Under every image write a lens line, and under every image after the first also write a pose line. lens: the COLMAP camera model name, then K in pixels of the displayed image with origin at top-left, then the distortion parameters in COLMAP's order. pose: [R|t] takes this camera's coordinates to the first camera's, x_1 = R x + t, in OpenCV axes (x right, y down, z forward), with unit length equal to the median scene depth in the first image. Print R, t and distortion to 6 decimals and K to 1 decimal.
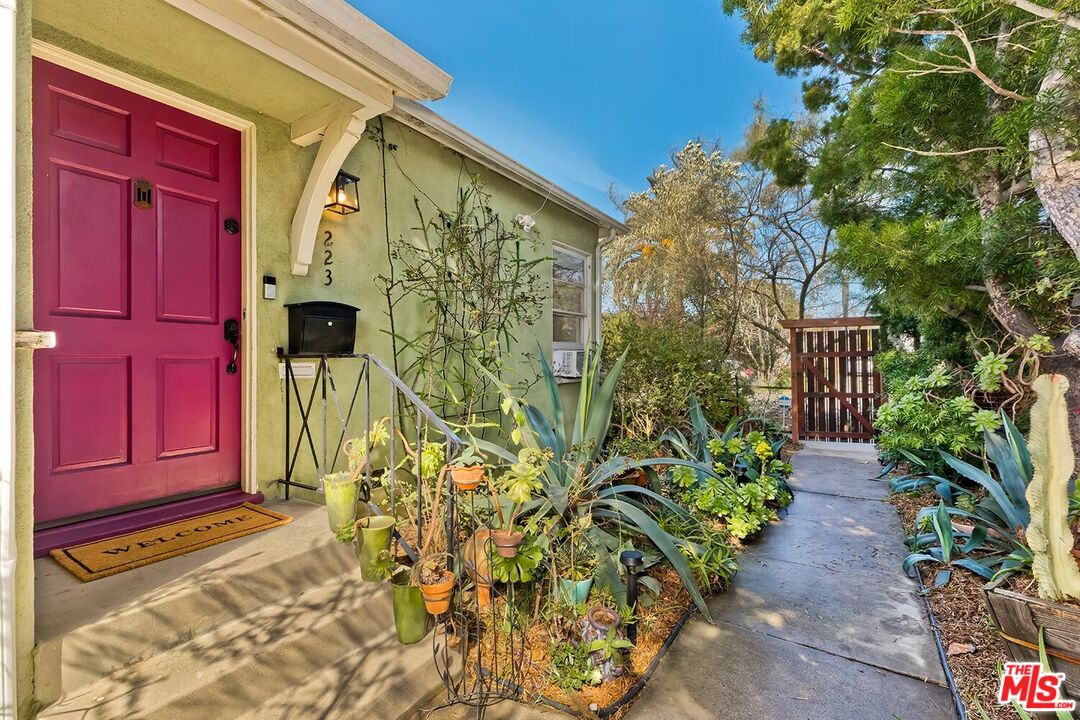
lens RADIAL K [[496.6, 0, 539.0], [0, 496.6, 361.2], [0, 0, 1]] dist [0.006804, -0.000101]
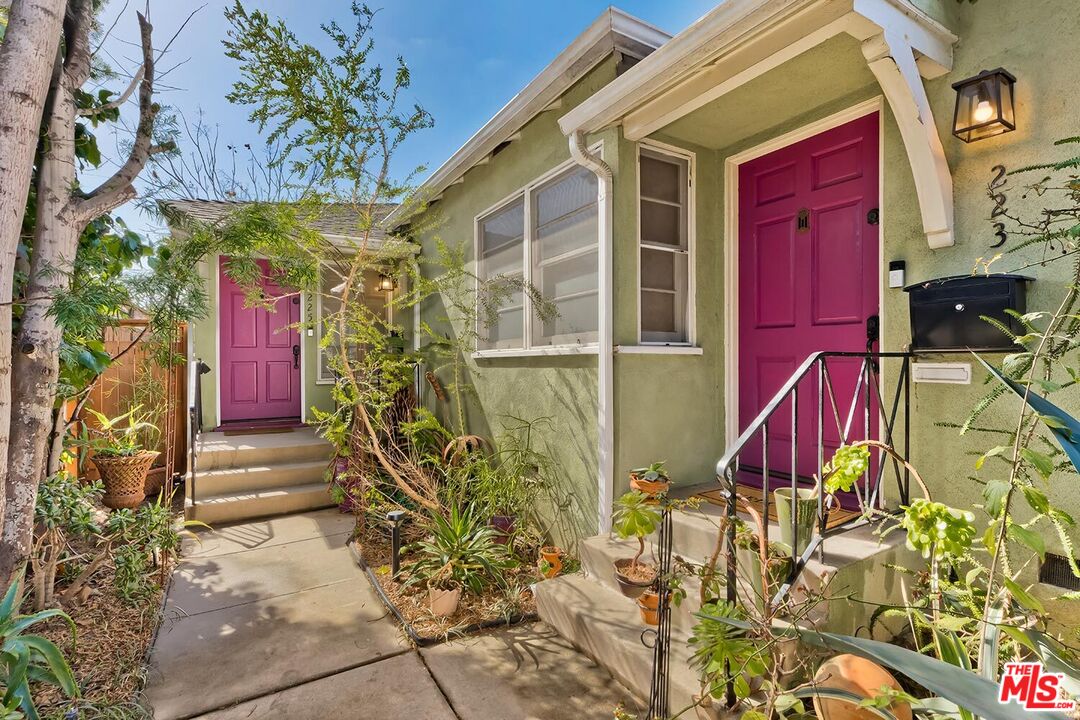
lens RADIAL K [[496.6, 0, 539.0], [0, 496.6, 361.2], [0, 0, 1]] dist [0.006804, -0.000101]
pose [[-0.430011, 0.005066, -0.902810, 0.481410], [-0.000910, 0.999981, 0.006044, -0.003612], [0.902823, 0.003420, -0.429998, 0.793823]]
